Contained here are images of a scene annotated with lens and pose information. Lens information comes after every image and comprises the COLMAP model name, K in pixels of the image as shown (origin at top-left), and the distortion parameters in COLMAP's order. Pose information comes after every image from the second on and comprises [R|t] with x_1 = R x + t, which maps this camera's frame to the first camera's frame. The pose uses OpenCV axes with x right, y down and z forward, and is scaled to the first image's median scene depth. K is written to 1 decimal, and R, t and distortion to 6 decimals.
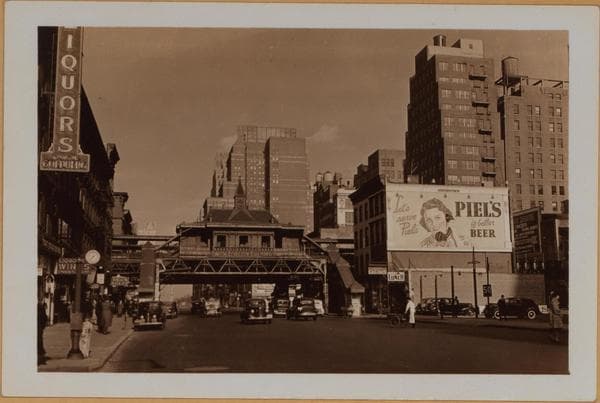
lens RADIAL K [[674.4, 0, 303.5], [0, 674.4, 225.7], [0, 0, 1]] dist [0.034417, 0.000000]
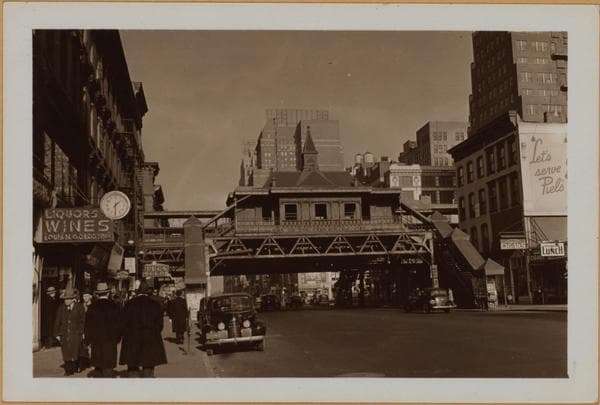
lens RADIAL K [[674.4, 0, 322.2], [0, 674.4, 227.0], [0, 0, 1]] dist [0.034417, 0.000000]
pose [[0.999384, -0.034155, -0.008127, -0.080559], [0.034255, 0.999335, 0.012513, 0.030279], [0.007694, -0.012784, 0.999889, 0.259677]]
